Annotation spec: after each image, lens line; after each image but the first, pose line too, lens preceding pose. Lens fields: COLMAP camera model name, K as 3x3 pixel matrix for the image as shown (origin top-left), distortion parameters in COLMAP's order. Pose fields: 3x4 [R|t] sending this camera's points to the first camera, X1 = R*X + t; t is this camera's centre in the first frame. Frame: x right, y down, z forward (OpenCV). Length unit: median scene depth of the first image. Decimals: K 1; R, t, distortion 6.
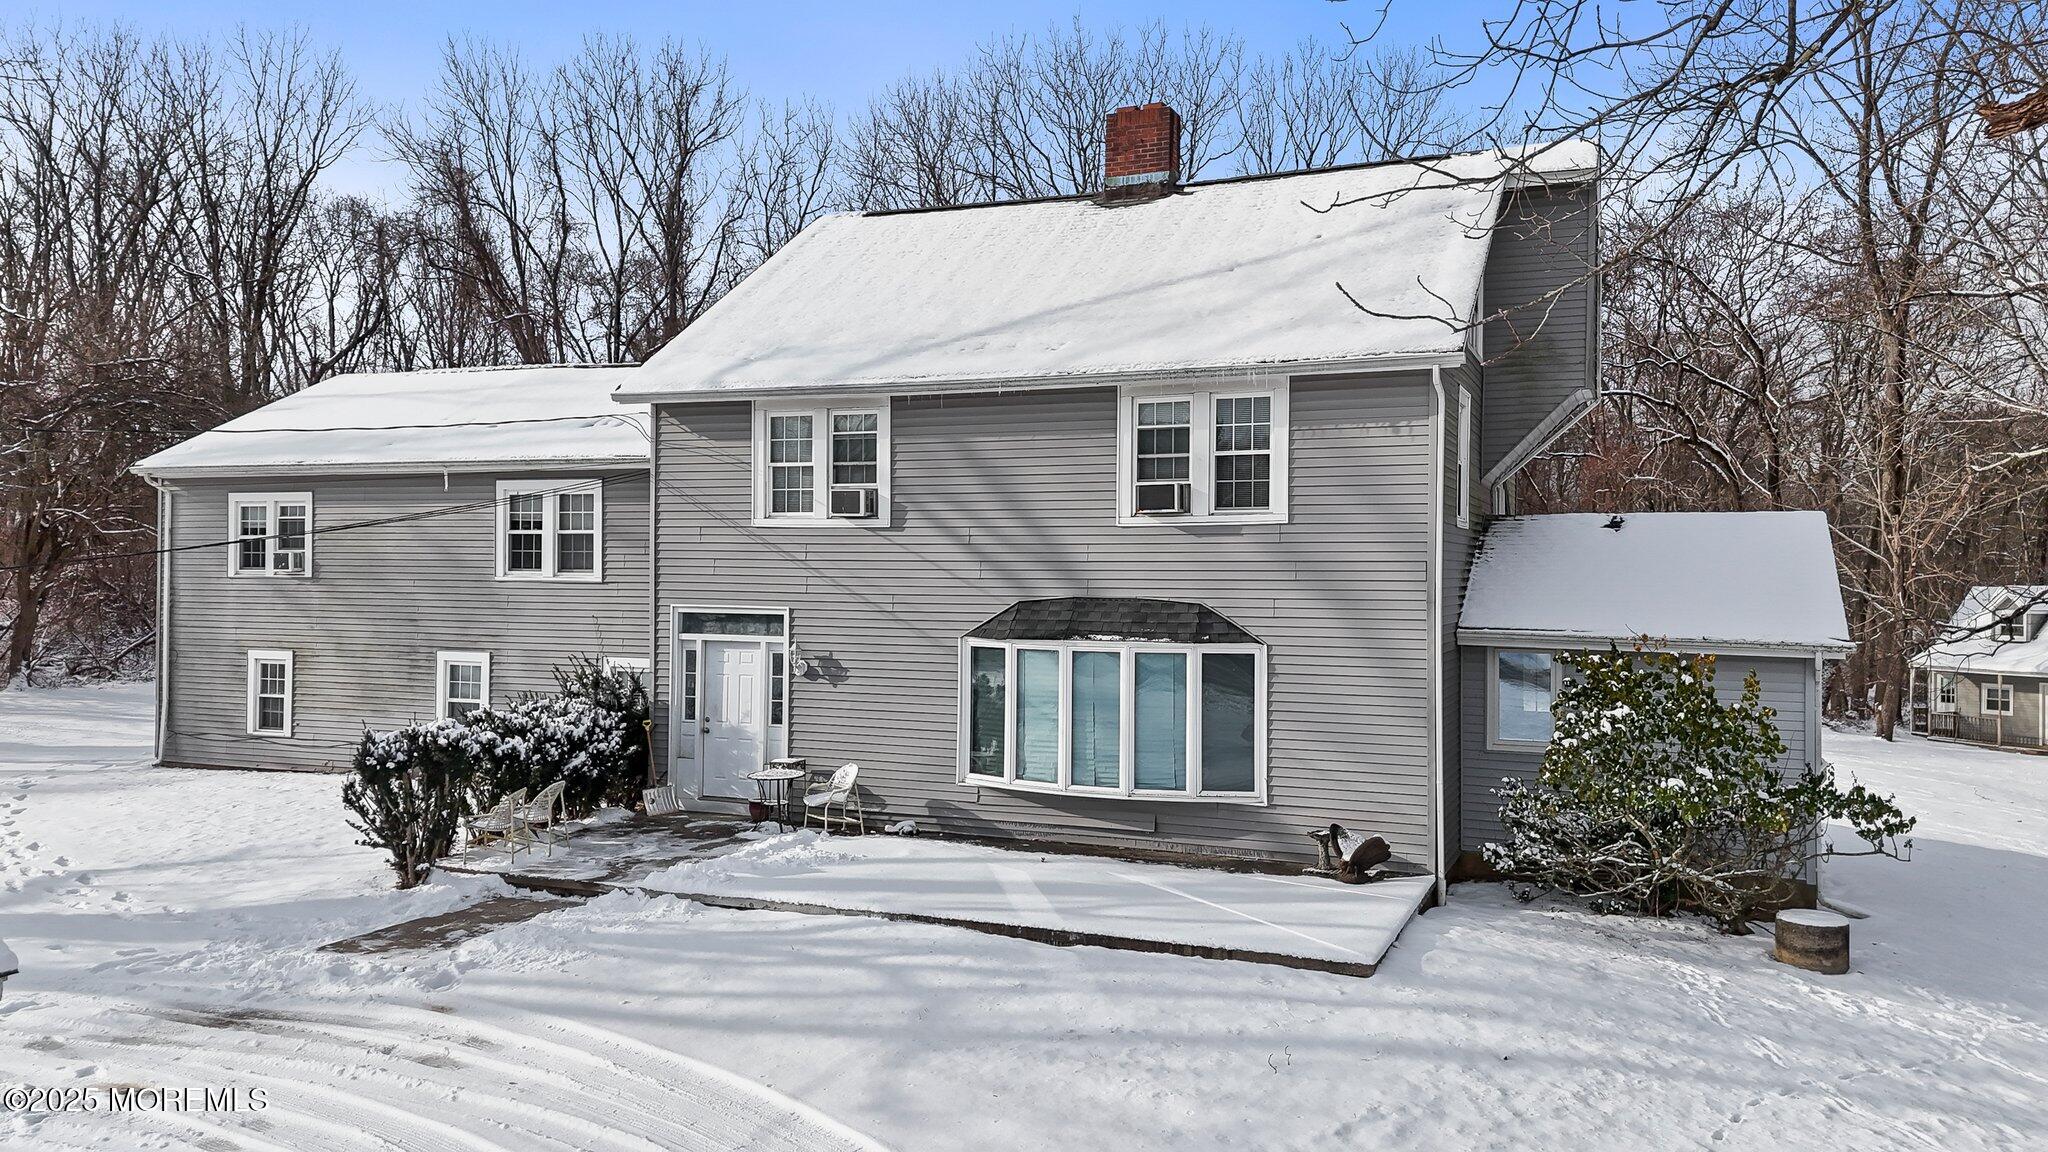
lens RADIAL K [[1492.4, 0, 1019.3], [0, 1492.4, 572.0], [0, 0, 1]] dist [0.083155, -0.065662]
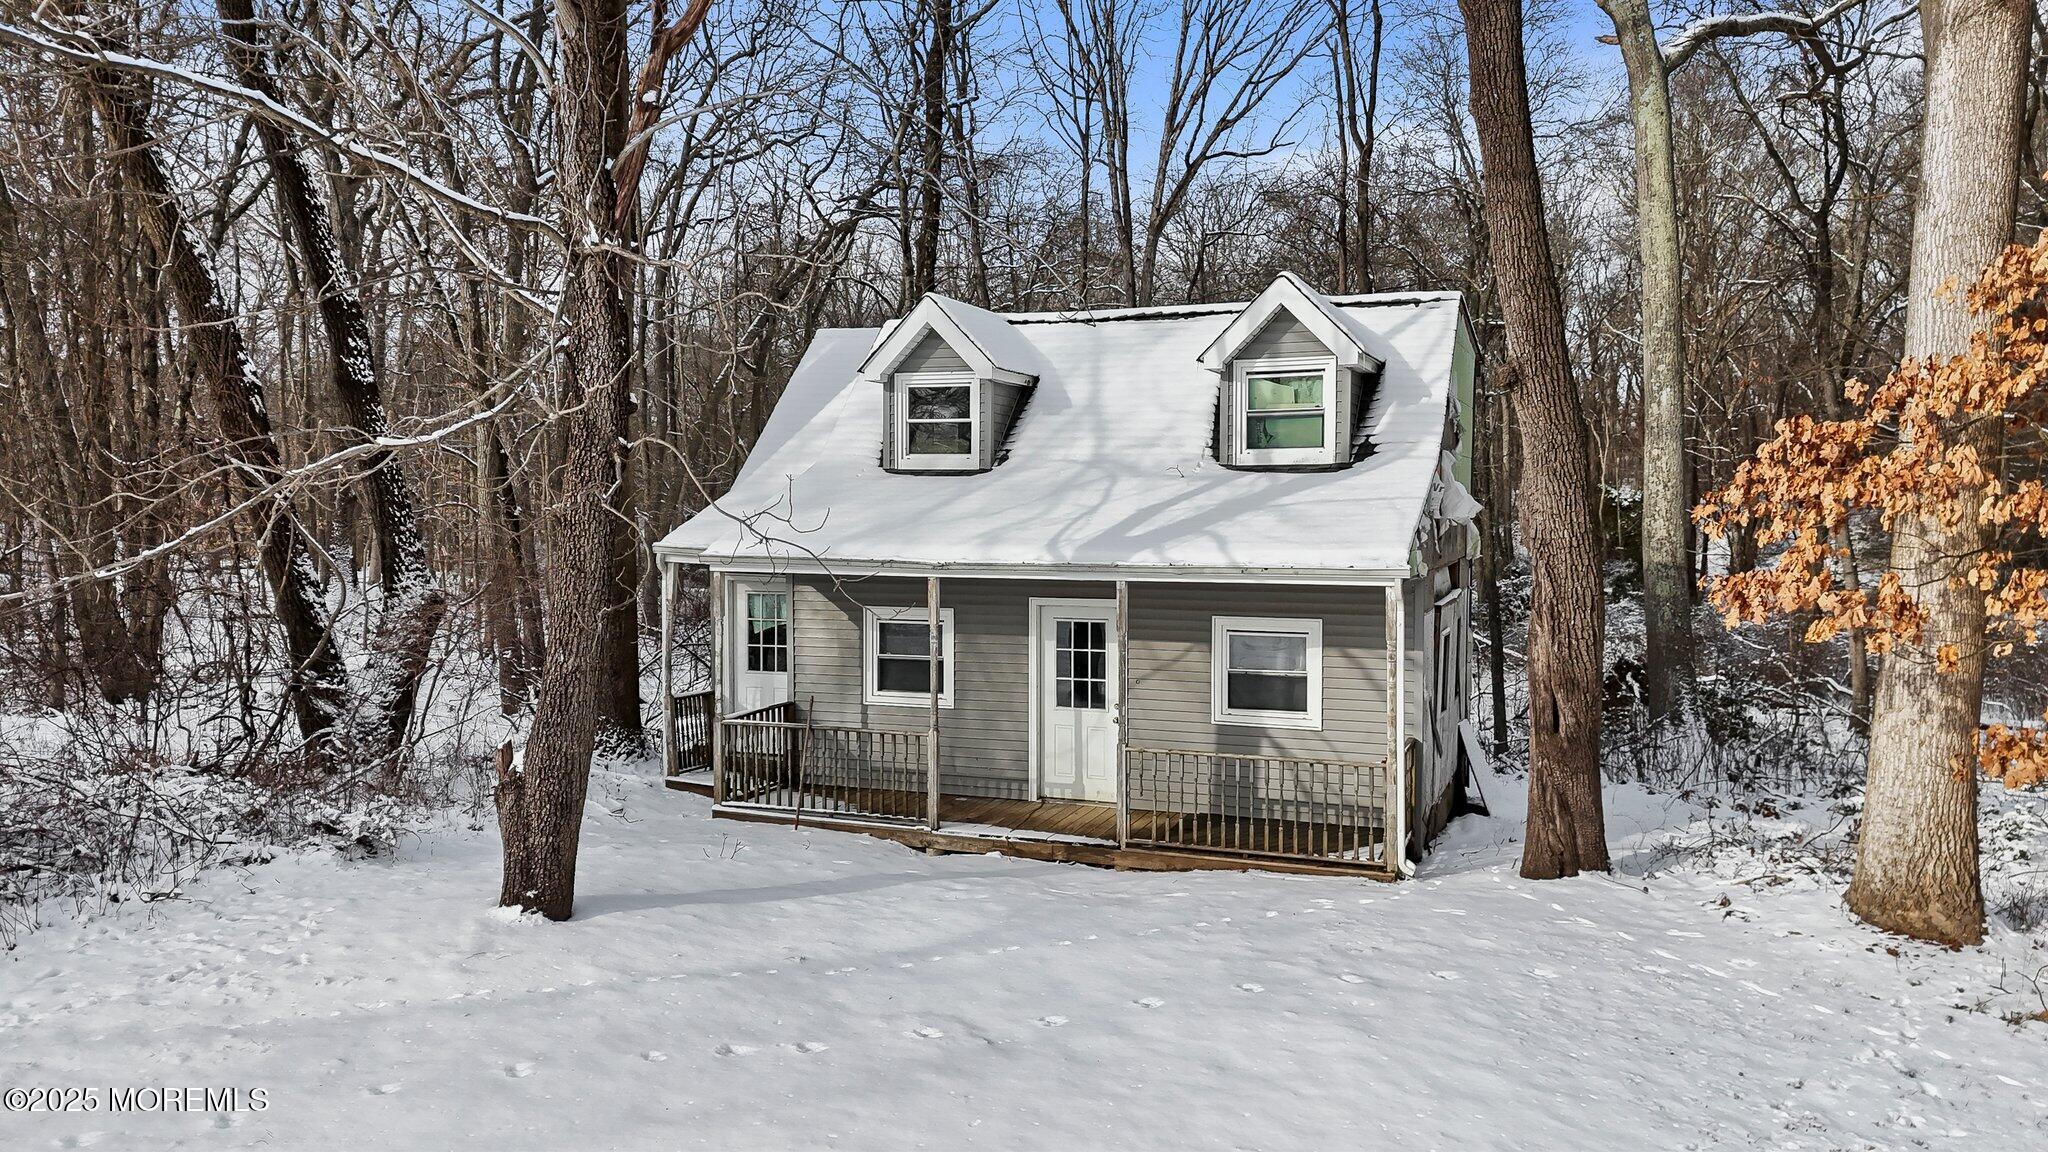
lens RADIAL K [[1492.4, 0, 1019.3], [0, 1492.4, 572.0], [0, 0, 1]] dist [0.083155, -0.065662]
pose [[0.733000, -0.033337, 0.679411, 1.409467], [-0.006438, 0.998414, 0.055935, 0.154233], [-0.680198, -0.045375, 0.731623, 2.379626]]
